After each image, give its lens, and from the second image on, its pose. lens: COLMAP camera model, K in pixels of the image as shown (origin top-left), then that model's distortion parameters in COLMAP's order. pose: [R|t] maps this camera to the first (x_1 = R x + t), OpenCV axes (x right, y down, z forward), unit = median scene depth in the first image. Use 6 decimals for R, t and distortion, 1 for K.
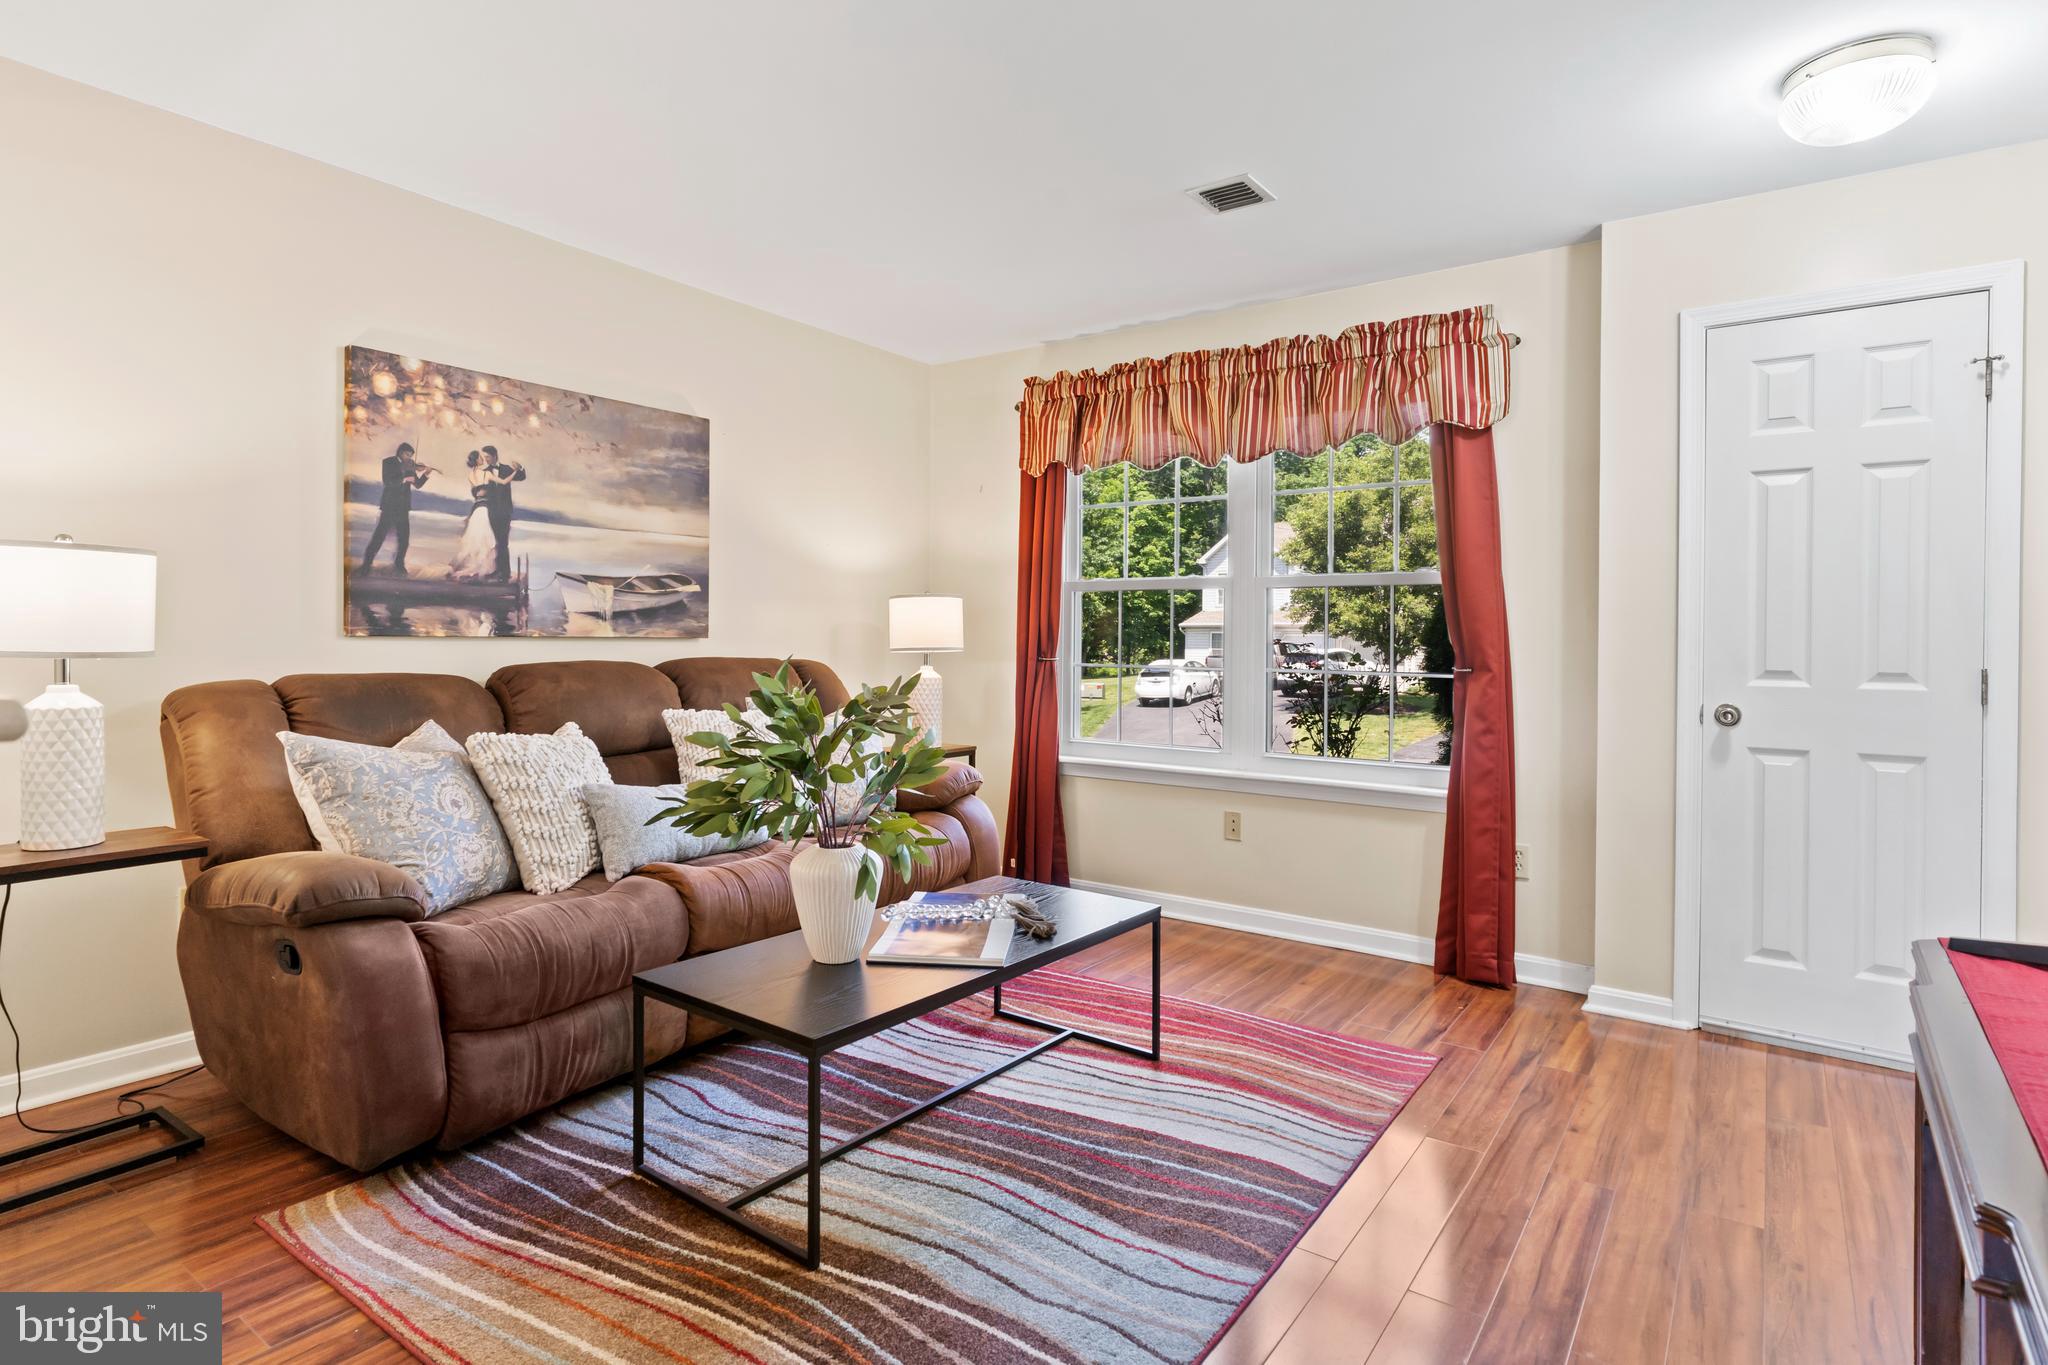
lens RADIAL K [[1060.5, 0, 1014.7], [0, 1060.5, 643.9], [0, 0, 1]] dist [-0.008879, 0.006604]
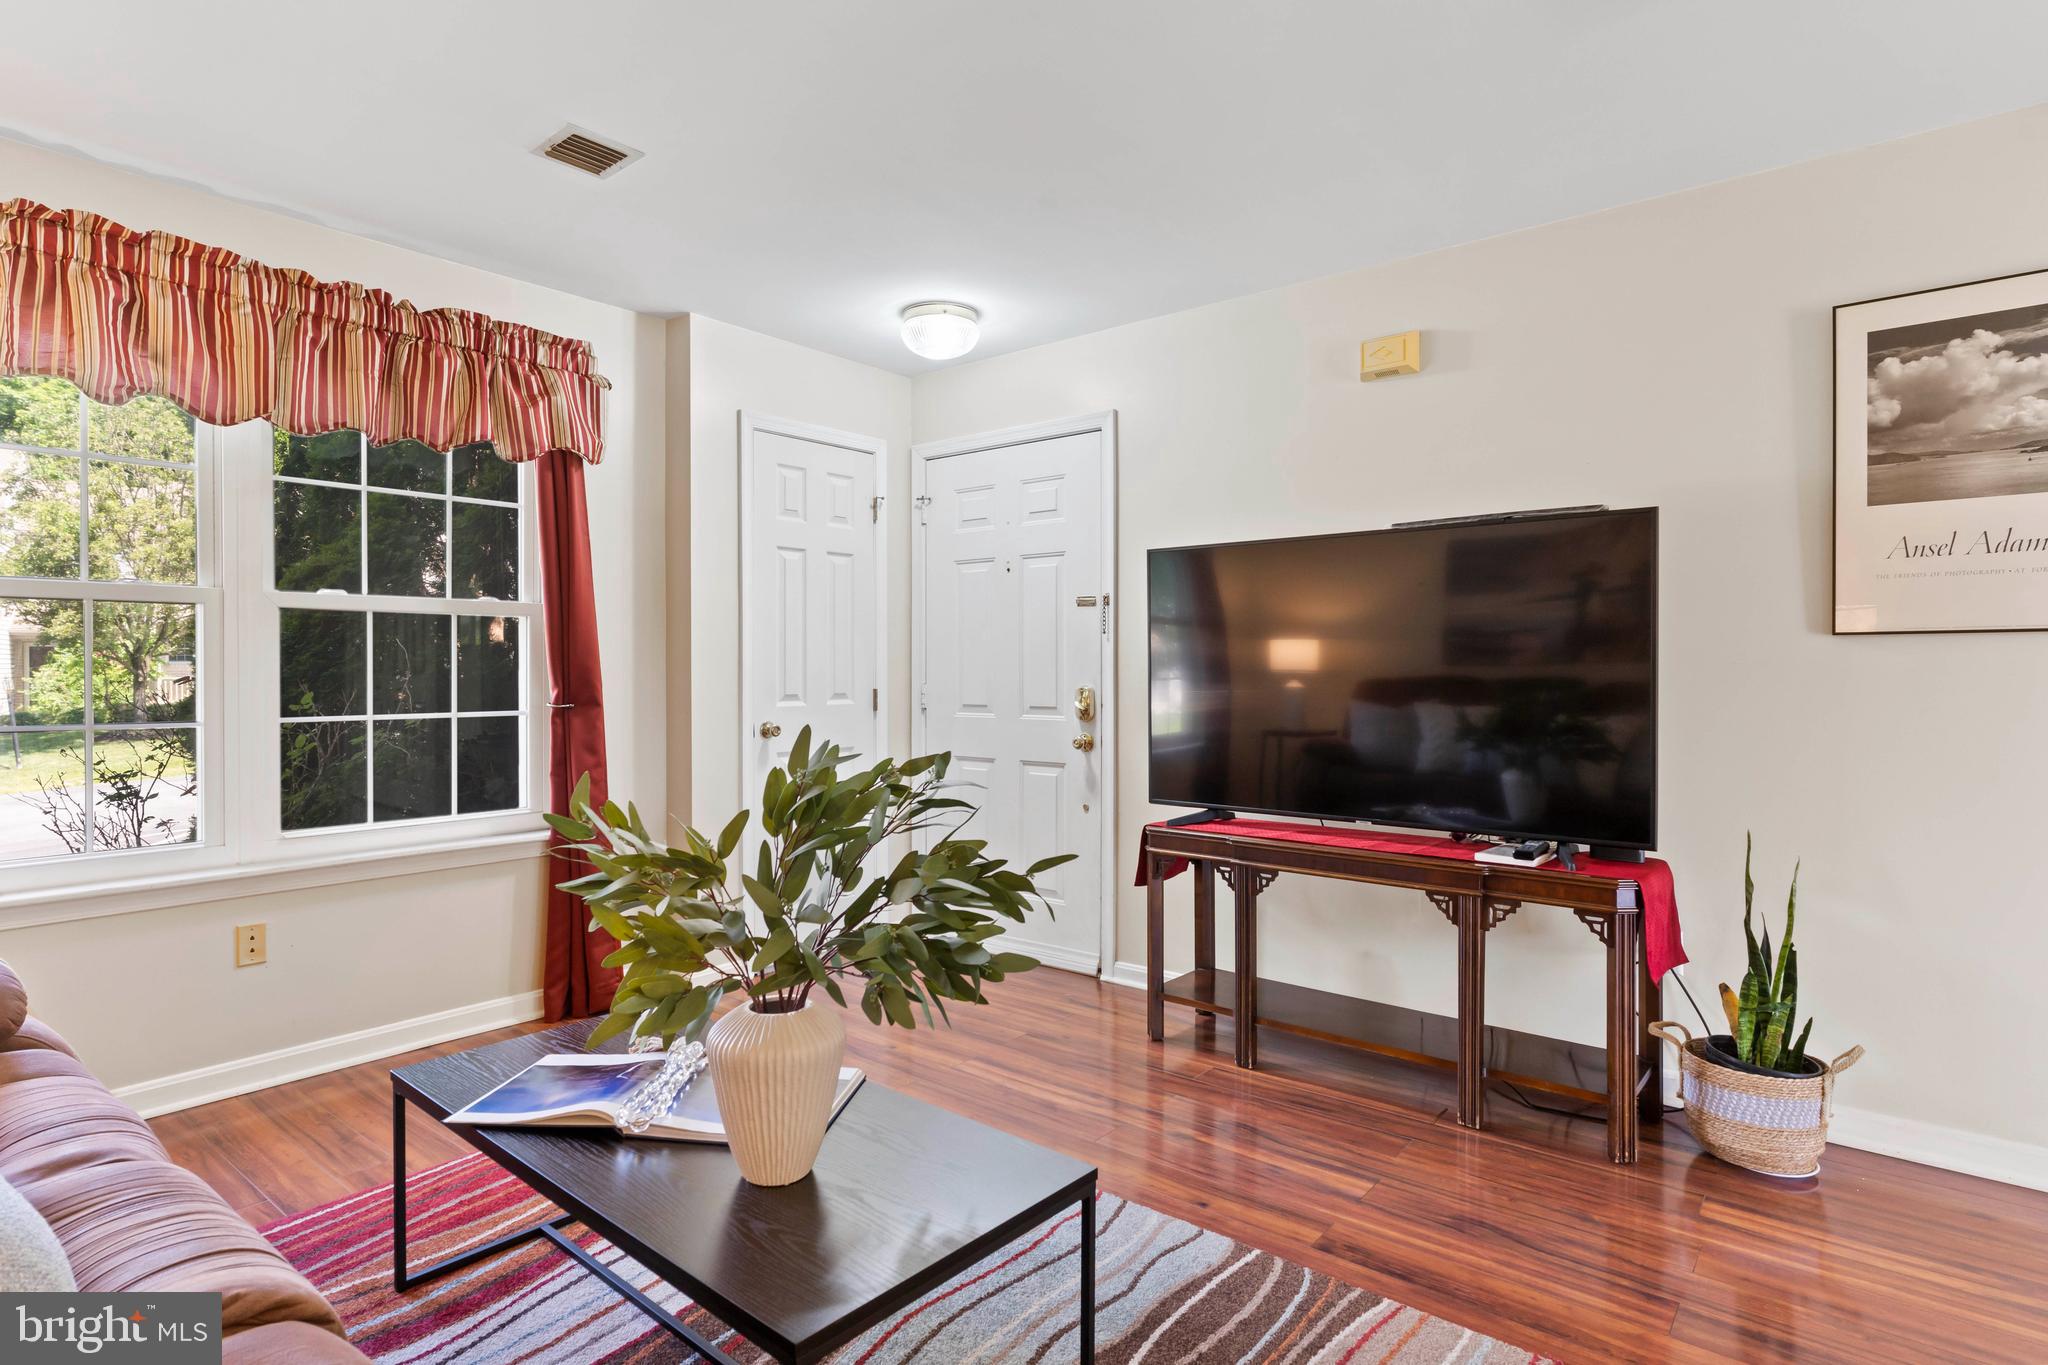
lens RADIAL K [[1060.5, 0, 1018.8], [0, 1060.5, 685.4], [0, 0, 1]] dist [-0.008879, 0.006604]
pose [[0.060385, -0.030732, 0.997702, -0.551171], [0.004432, 0.999524, 0.030520, -0.023353], [-0.998165, 0.002579, 0.060492, 0.539438]]
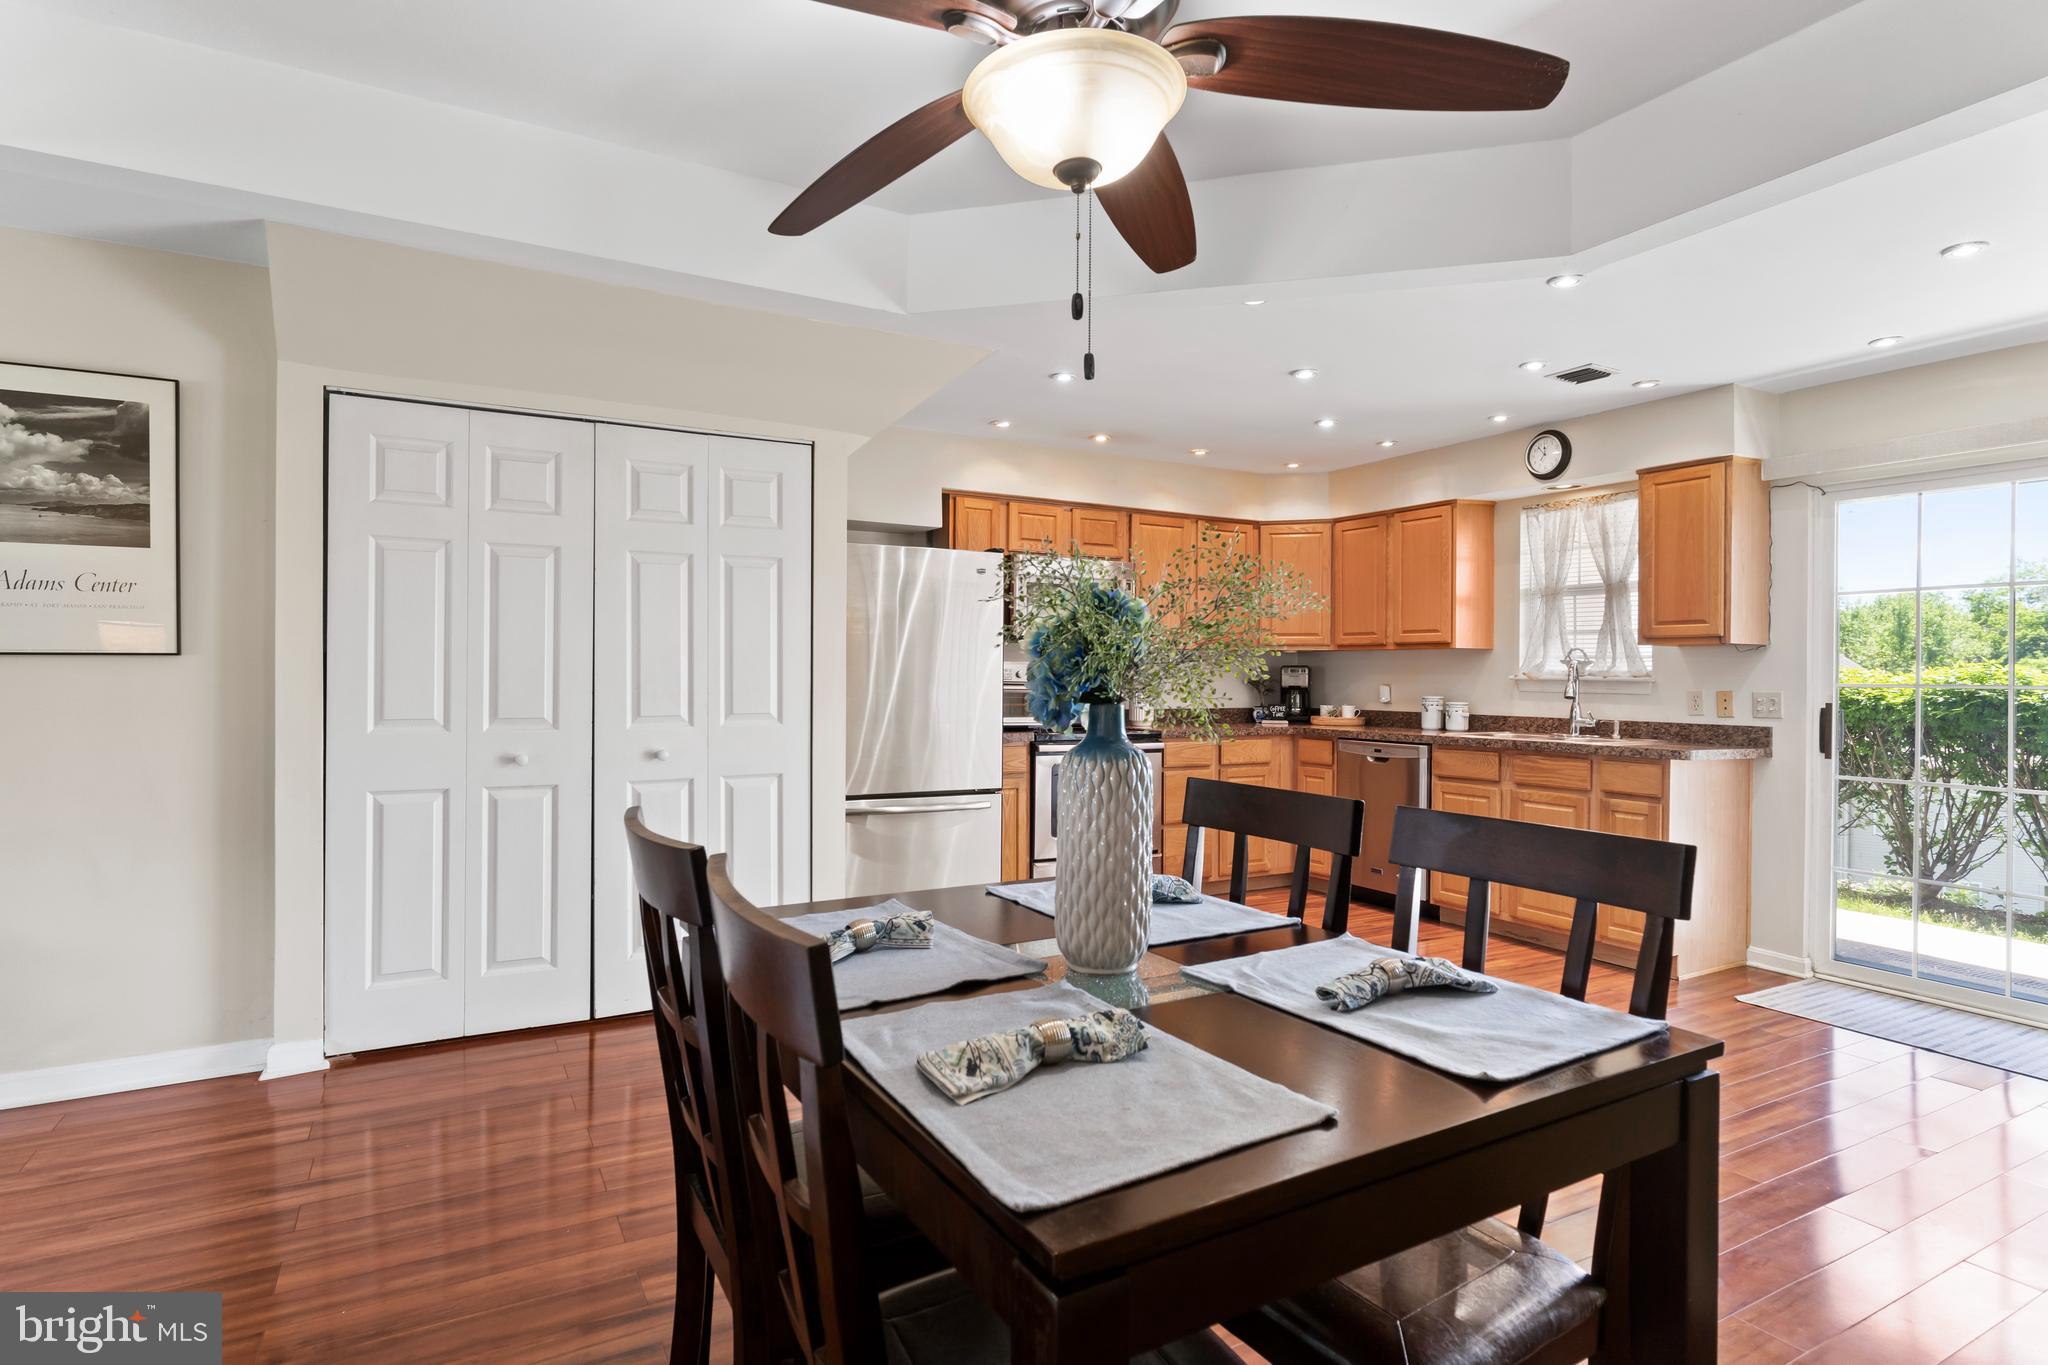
lens RADIAL K [[1060.5, 0, 1015.0], [0, 1060.5, 676.1], [0, 0, 1]] dist [-0.008879, 0.006604]
pose [[-0.902597, -0.021258, 0.429962, -0.898960], [-0.016239, 0.999750, 0.015338, -0.041473], [-0.430181, 0.006862, -0.902717, 0.366313]]
